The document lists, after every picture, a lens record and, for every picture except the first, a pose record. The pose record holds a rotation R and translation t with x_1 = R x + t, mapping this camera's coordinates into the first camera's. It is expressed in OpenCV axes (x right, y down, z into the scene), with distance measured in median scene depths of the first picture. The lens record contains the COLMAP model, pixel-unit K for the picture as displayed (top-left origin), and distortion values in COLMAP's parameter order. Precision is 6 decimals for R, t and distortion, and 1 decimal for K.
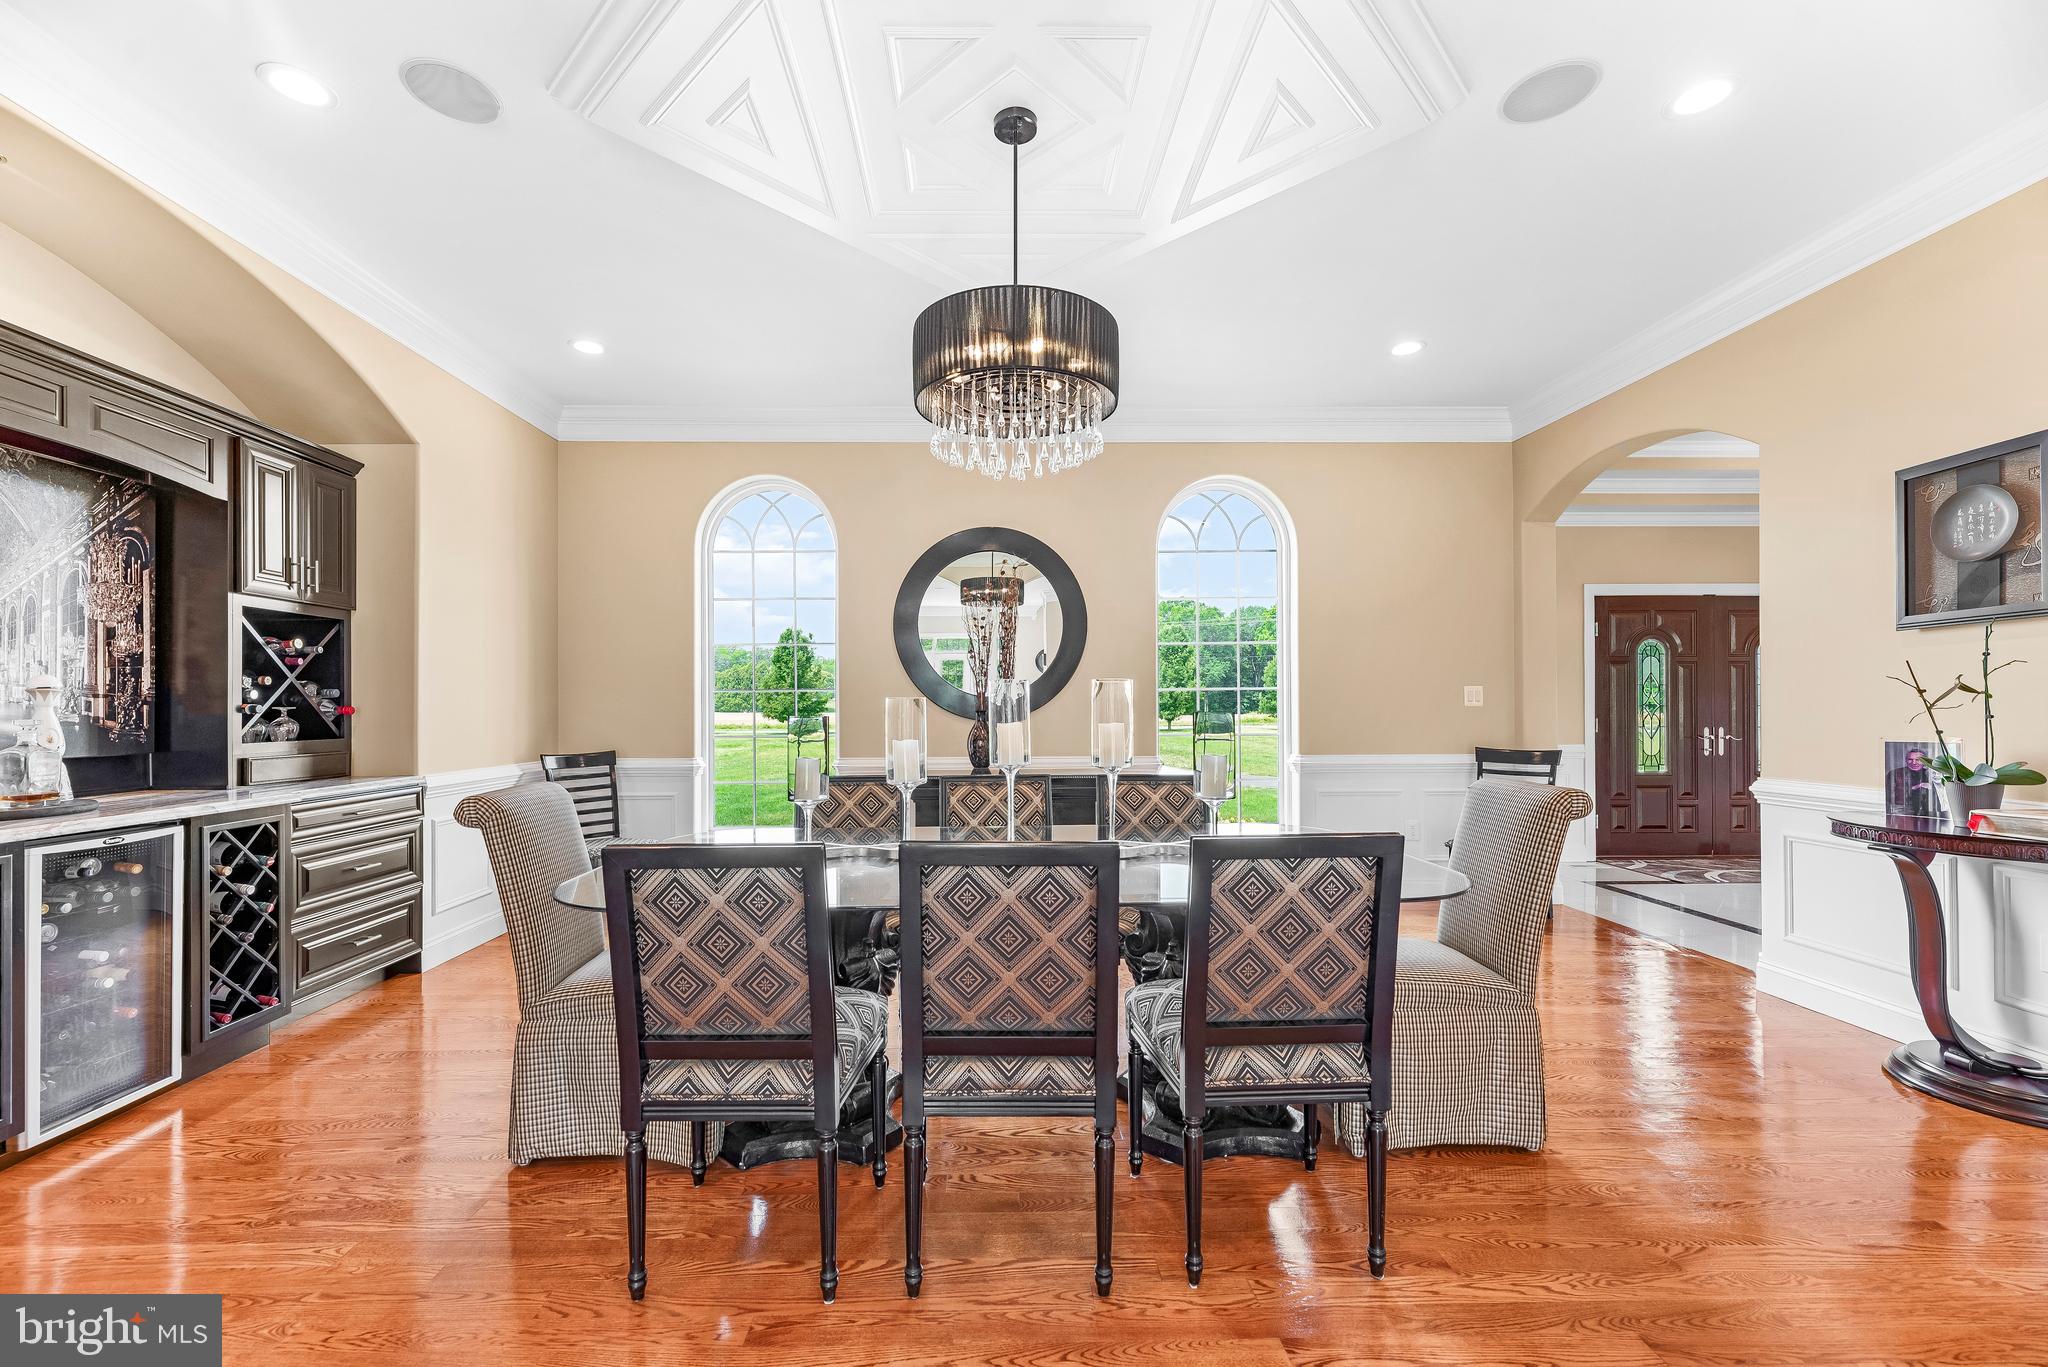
lens RADIAL K [[833.7, 0, 997.6], [0, 833.7, 699.4], [0, 0, 1]] dist [0.000411, -0.000068]
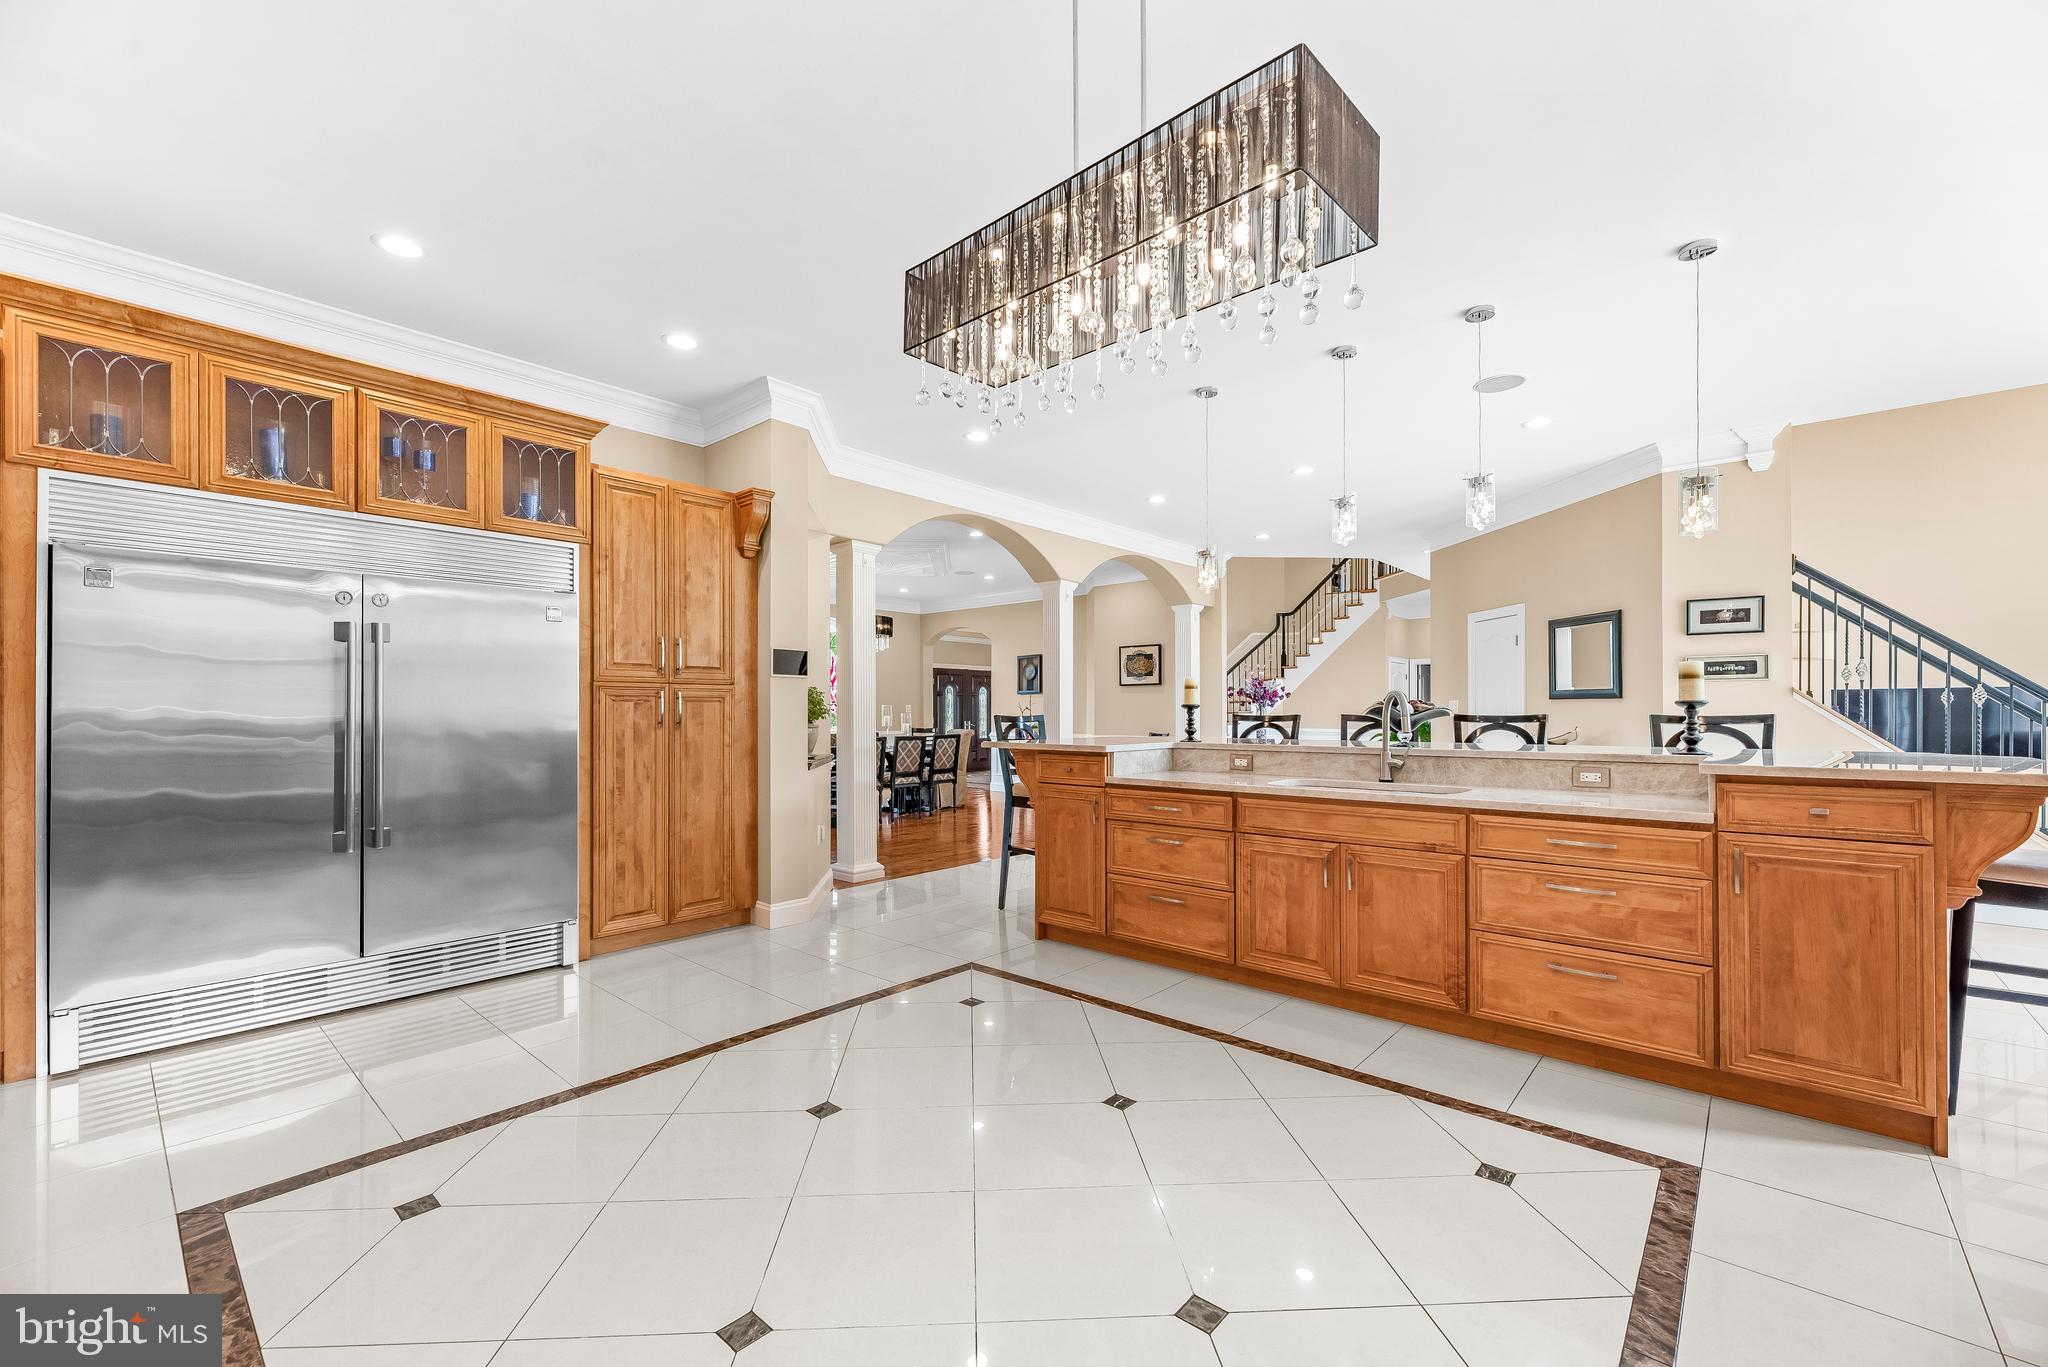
lens RADIAL K [[829.8, 0, 1008.5], [0, 829.8, 711.7], [0, 0, 1]] dist [0.001001, 0.000101]
pose [[0.683662, 0.002907, 0.729793, -1.896484], [-0.007344, 0.999969, 0.002896, -0.006826], [-0.729761, -0.007339, 0.683663, -1.730246]]
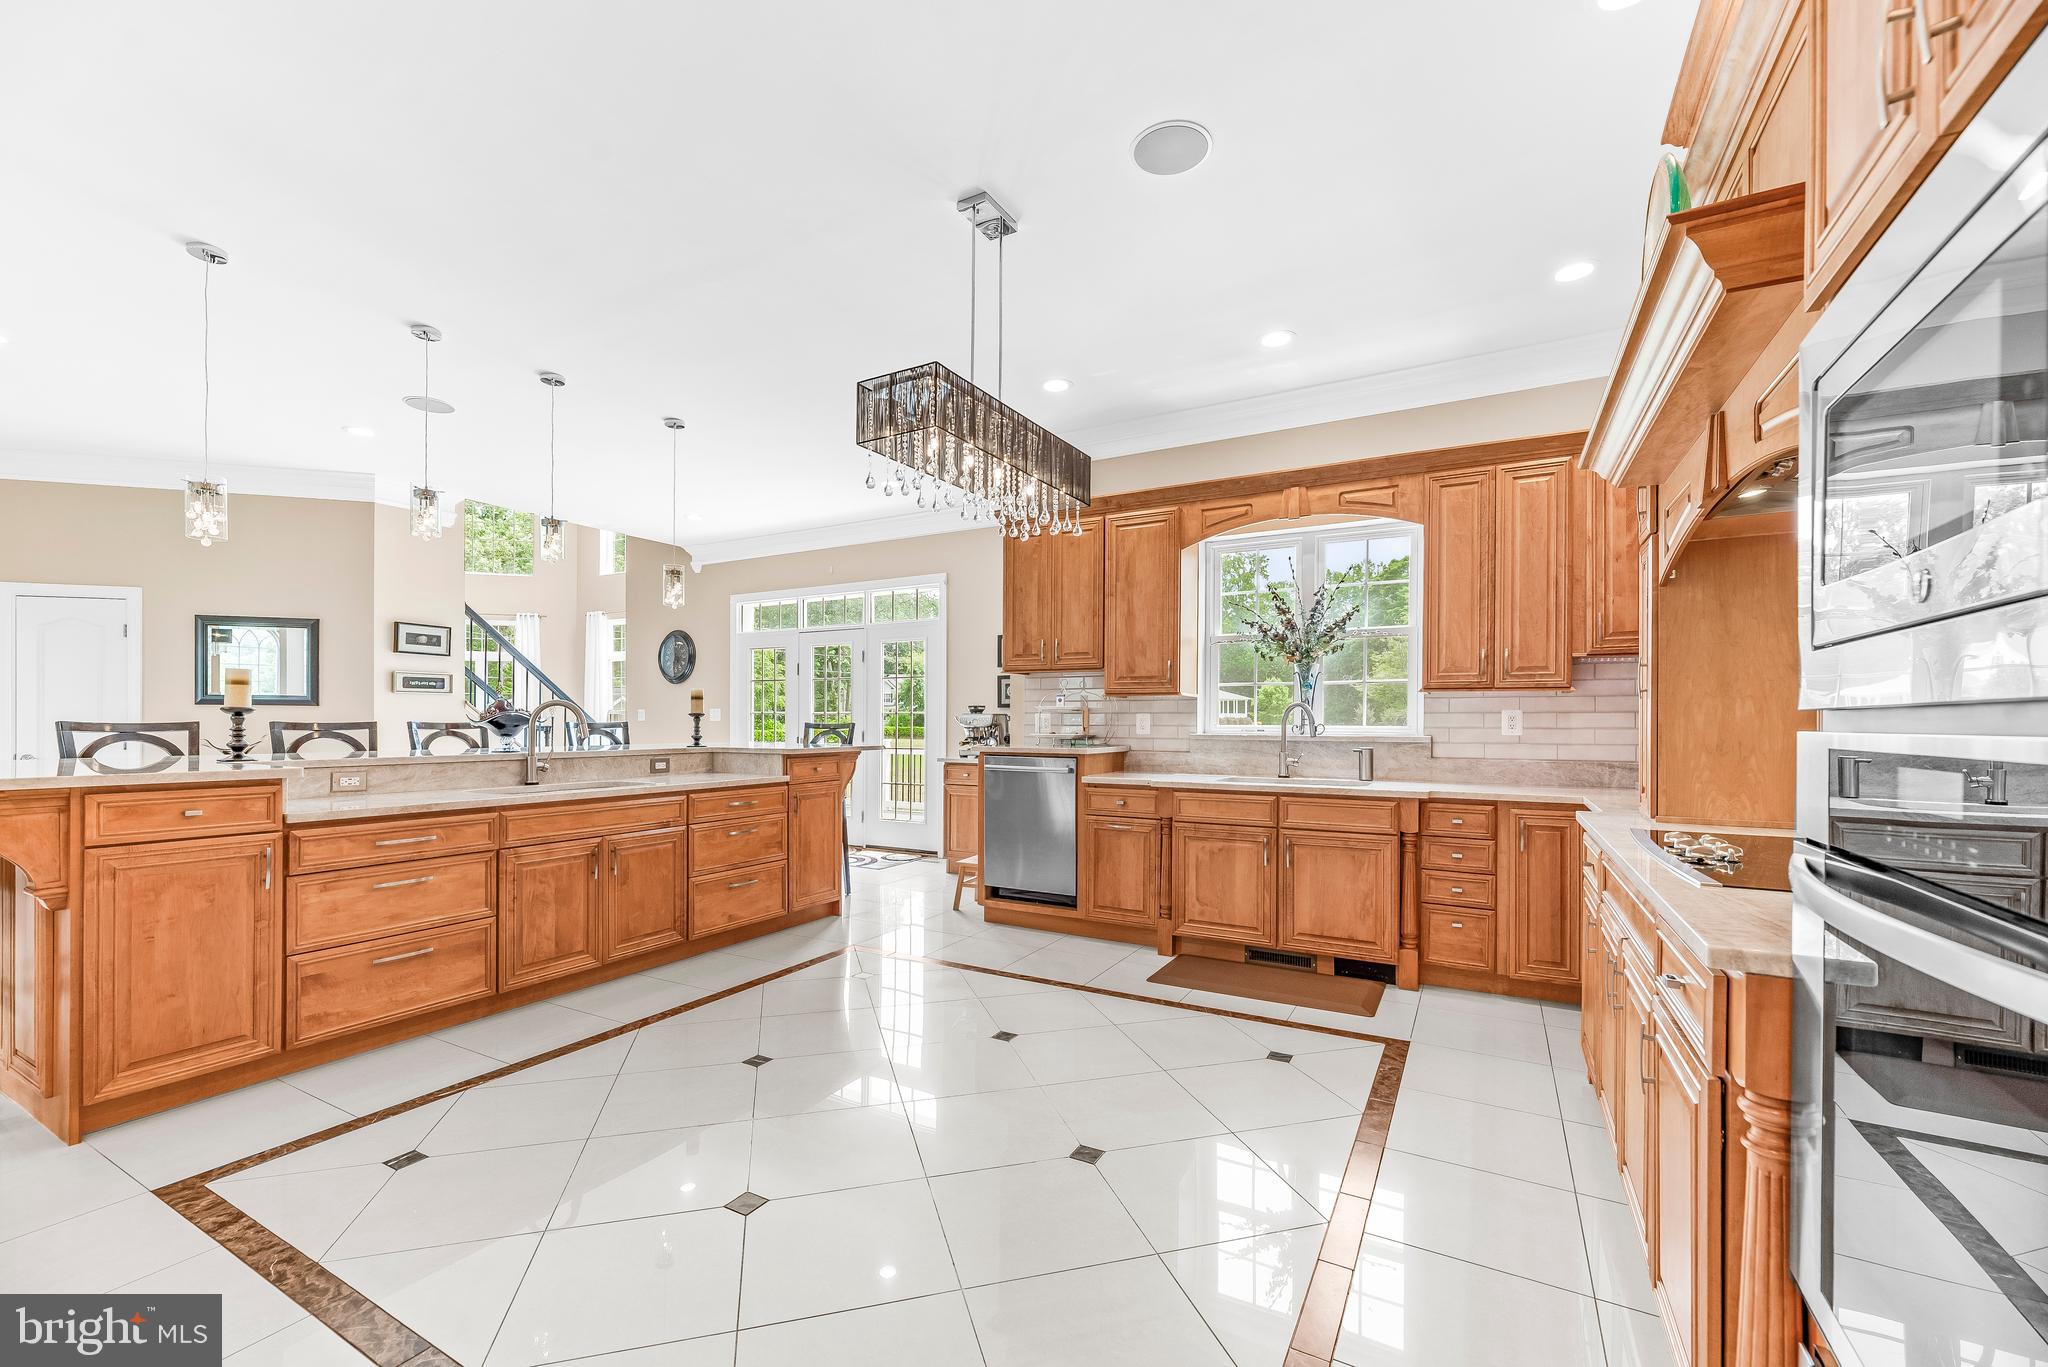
lens RADIAL K [[837.2, 0, 1024.7], [0, 837.2, 718.2], [0, 0, 1]] dist [-0.003302, -0.000203]
pose [[-0.868233, 0.002191, 0.496152, -1.955623], [-0.004625, 0.999911, -0.012508, 0.003450], [-0.496135, -0.013154, -0.868146, -0.570017]]
